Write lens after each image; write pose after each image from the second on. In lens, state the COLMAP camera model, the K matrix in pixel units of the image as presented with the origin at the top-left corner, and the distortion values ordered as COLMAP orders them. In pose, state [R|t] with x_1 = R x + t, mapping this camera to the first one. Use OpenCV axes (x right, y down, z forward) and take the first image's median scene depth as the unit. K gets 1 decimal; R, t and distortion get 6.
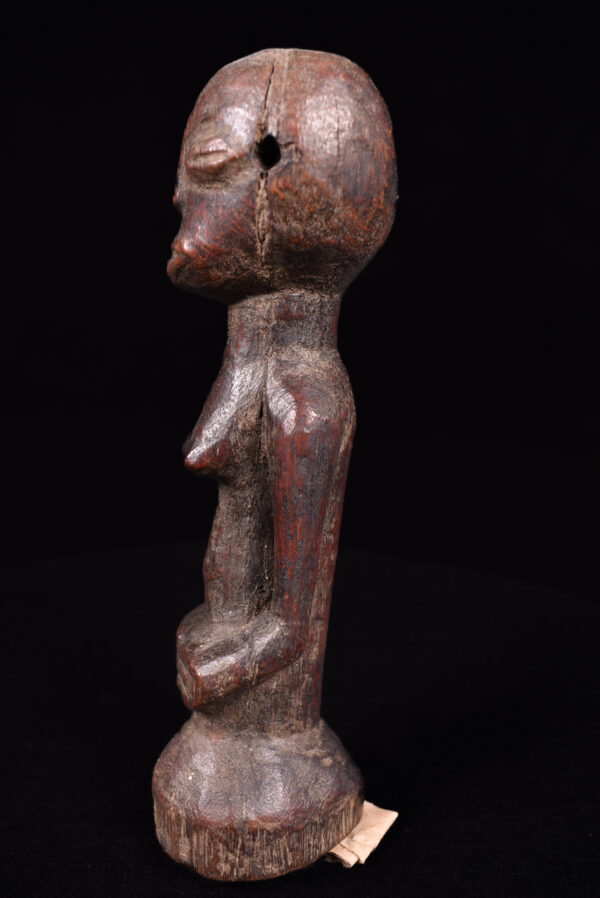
lens RADIAL K [[861.9, 0, 301.5], [0, 861.9, 450.6], [0, 0, 1]] dist [-0.092315, 0.000000]
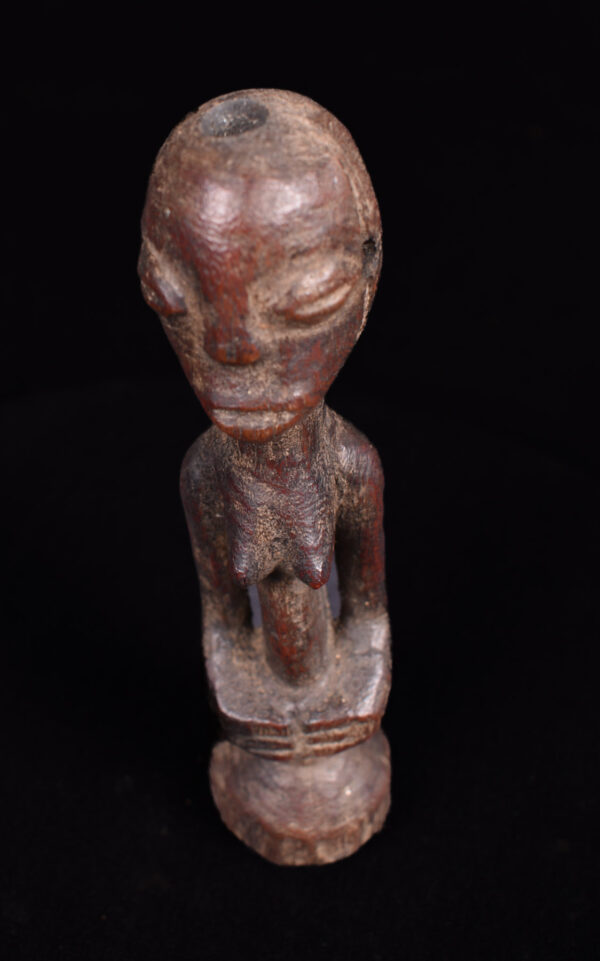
lens RADIAL K [[1209.4, 0, 290.5], [0, 1209.4, 478.6], [0, 0, 1]] dist [-0.047788, 0.000000]
pose [[0.185100, -0.681242, 0.708271, -0.984682], [0.212785, 0.731411, 0.647890, -0.914696], [-0.959406, 0.030785, 0.280342, 0.690032]]
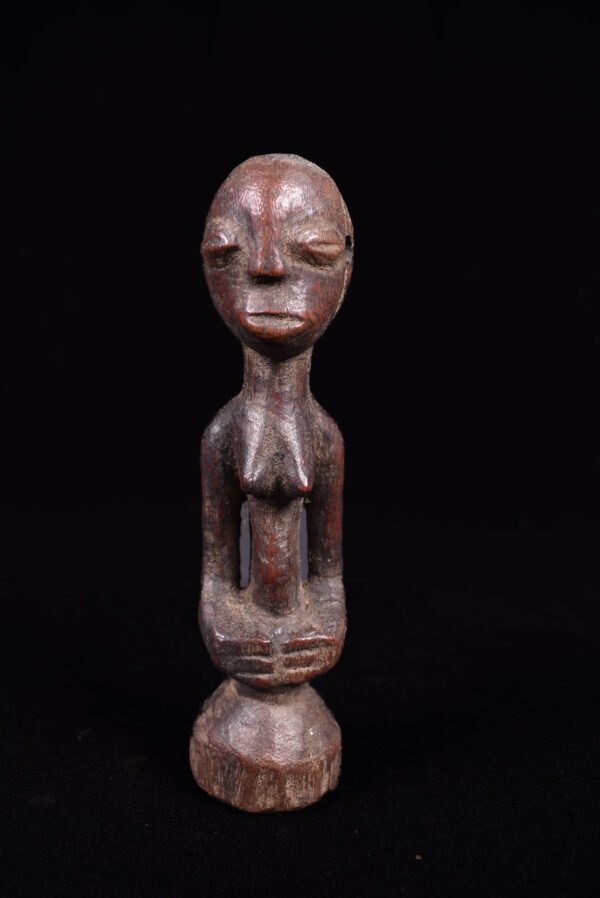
lens RADIAL K [[832.7, 0, 307.3], [0, 832.7, 450.1], [0, 0, 1]] dist [-0.099719, 0.000000]
pose [[0.069169, -0.207586, 0.975768, -1.320607], [0.126130, 0.972081, 0.197861, -0.283054], [-0.989599, 0.109388, 0.093421, 0.904994]]
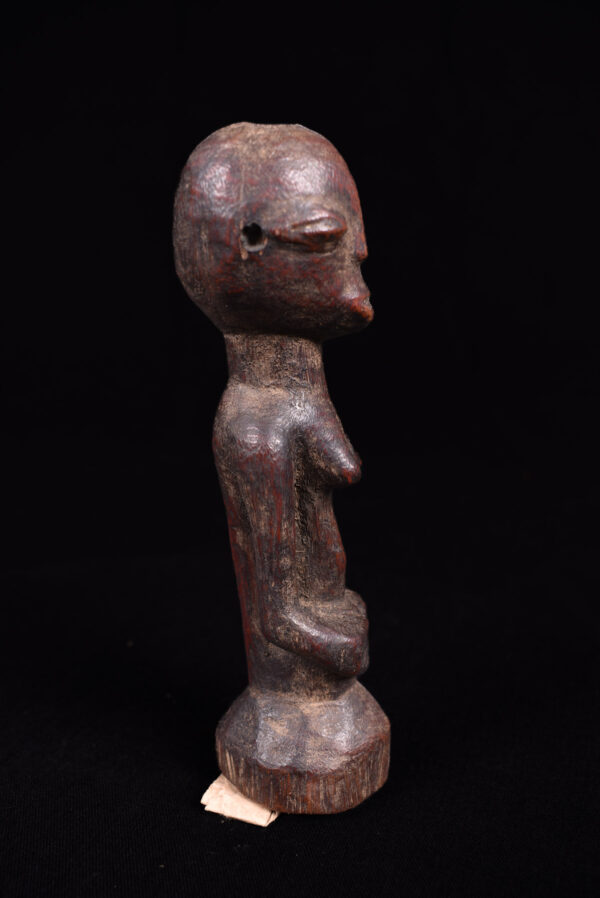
lens RADIAL K [[861.9, 0, 298.9], [0, 861.9, 447.7], [0, 0, 1]] dist [-0.092315, 0.000000]
pose [[-0.972676, -0.052443, 0.226165, -0.341246], [0.044244, 0.914430, 0.402319, -0.533851], [-0.227911, 0.401333, -0.887124, 2.199040]]
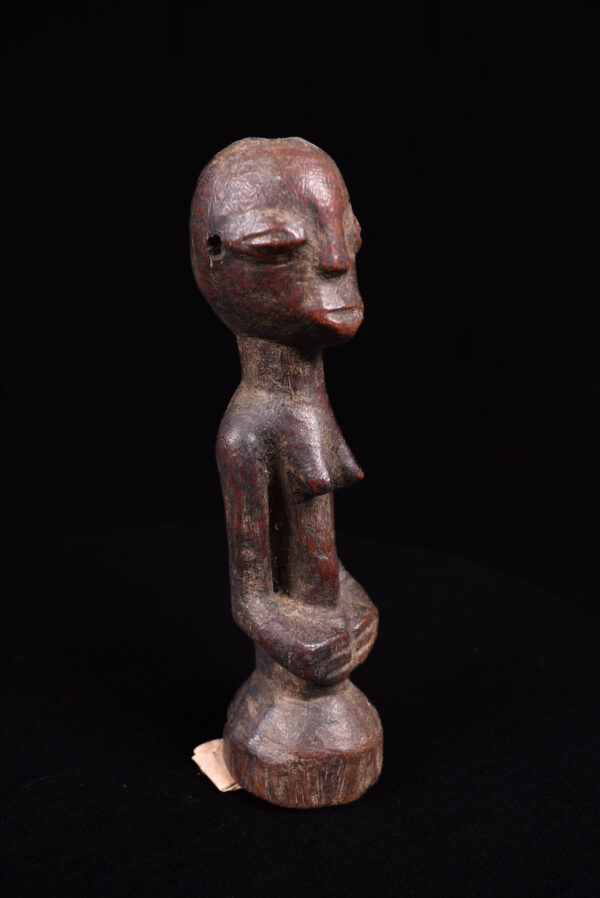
lens RADIAL K [[861.9, 0, 296.9], [0, 861.9, 447.0], [0, 0, 1]] dist [-0.092315, 0.000000]
pose [[-0.653531, -0.203517, 0.729025, -1.002109], [0.125030, 0.920914, 0.369168, -0.510804], [-0.746502, 0.332413, -0.576400, 1.827453]]
